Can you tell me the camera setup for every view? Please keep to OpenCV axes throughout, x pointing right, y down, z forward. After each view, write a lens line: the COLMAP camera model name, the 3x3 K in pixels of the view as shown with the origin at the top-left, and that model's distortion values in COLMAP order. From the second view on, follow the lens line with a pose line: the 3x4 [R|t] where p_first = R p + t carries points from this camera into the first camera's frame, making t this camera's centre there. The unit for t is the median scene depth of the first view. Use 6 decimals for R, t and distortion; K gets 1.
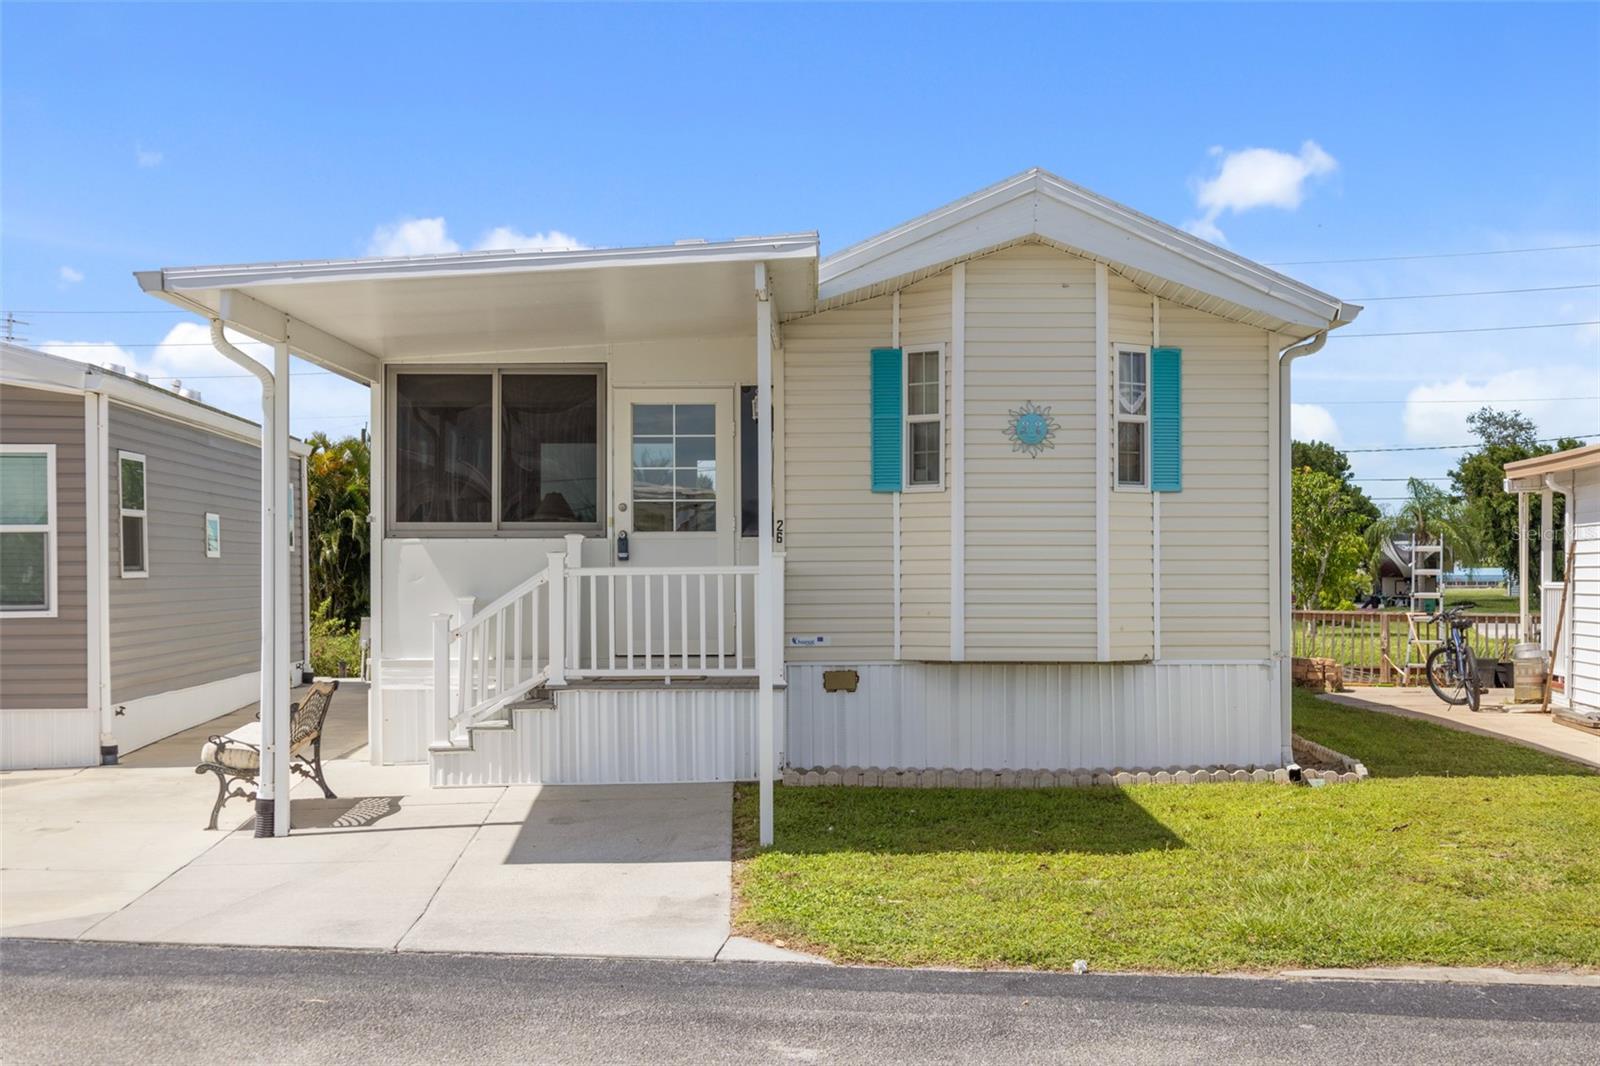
lens RADIAL K [[2459.3, 0, 801.2], [0, 2459.3, 536.1], [0, 0, 1]] dist [-0.002355, 0.000000]
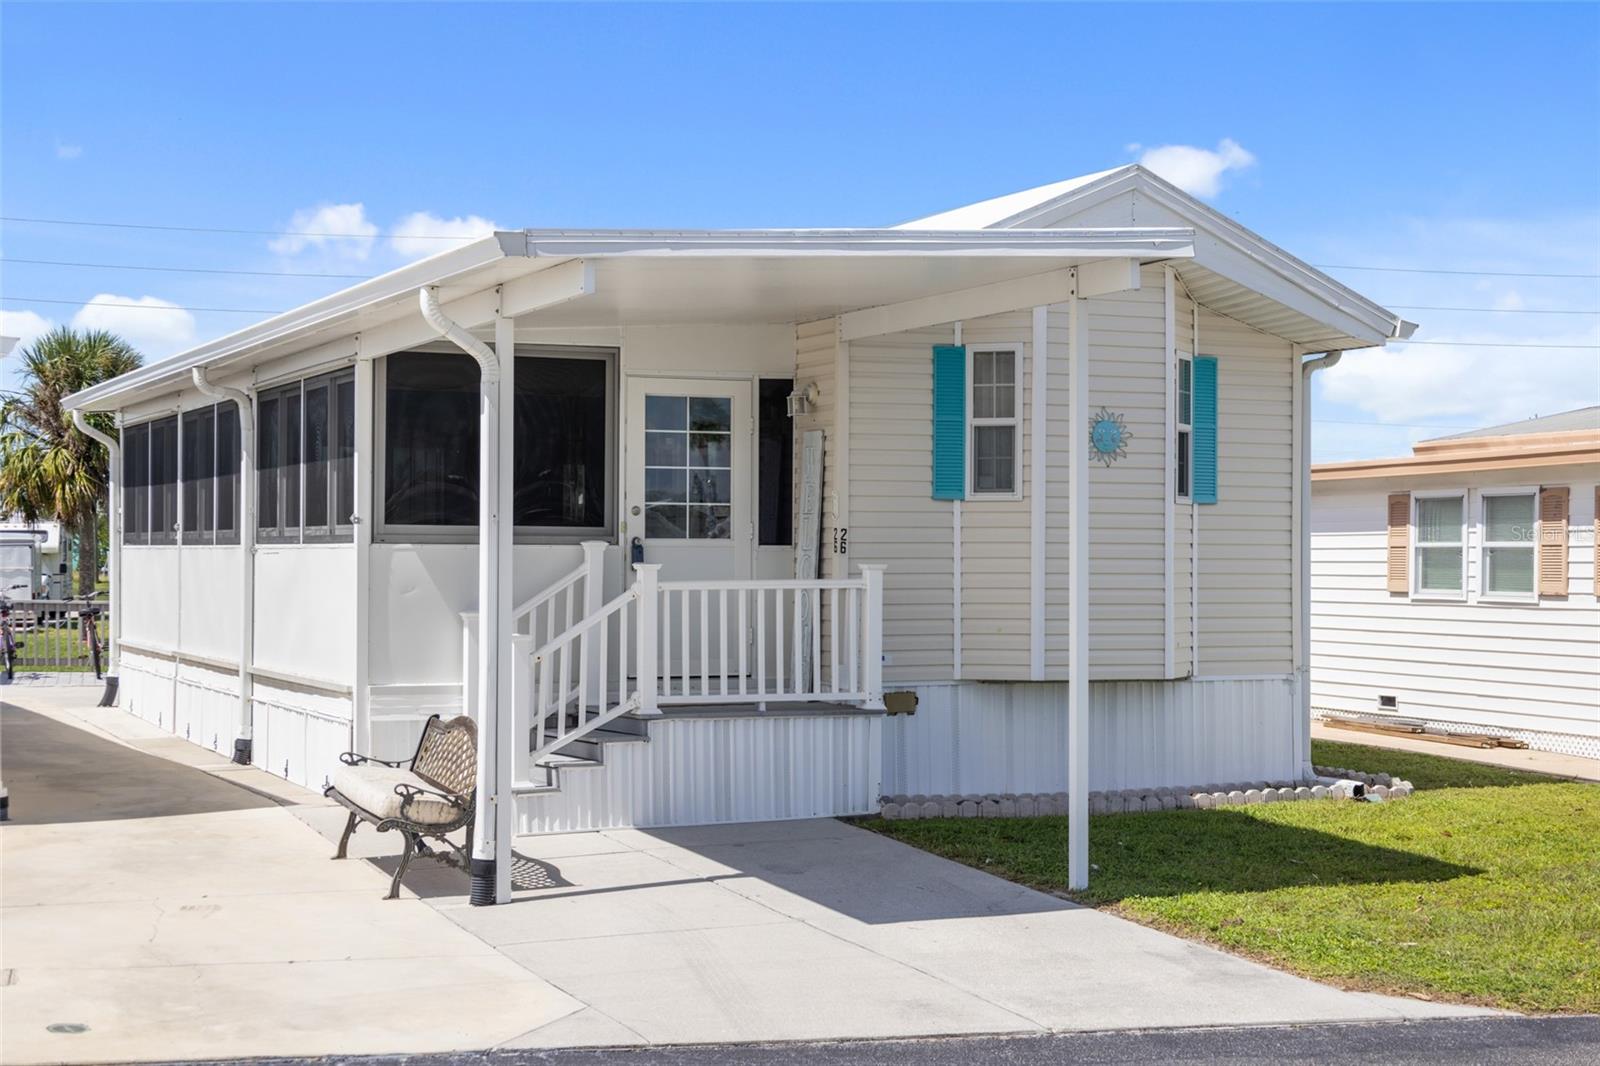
lens RADIAL K [[2588.6, 0, 796.7], [0, 2588.6, 533.0], [0, 0, 1]] dist [0.025968, 0.000000]
pose [[0.911963, 0.009812, 0.410155, -0.422916], [-0.012524, 0.999914, 0.003927, -0.008450], [-0.410081, -0.008718, 0.912007, 0.129006]]
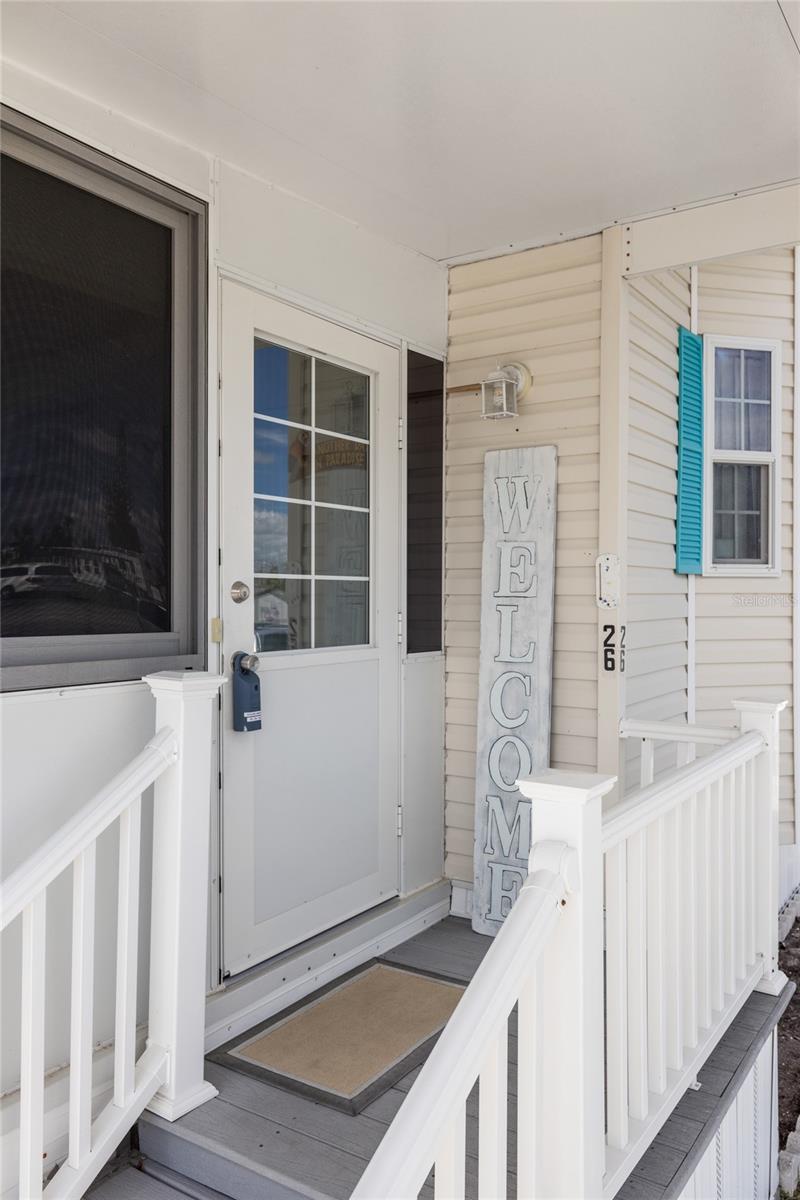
lens RADIAL K [[913.5, 0, 405.9], [0, 913.5, 606.1], [0, 0, 1]] dist [0.007522, 0.001067]
pose [[0.543641, -0.003344, 0.839311, -0.188231], [-0.013042, 0.999838, 0.012431, -0.012228], [-0.839217, -0.017704, 0.543509, 0.943679]]
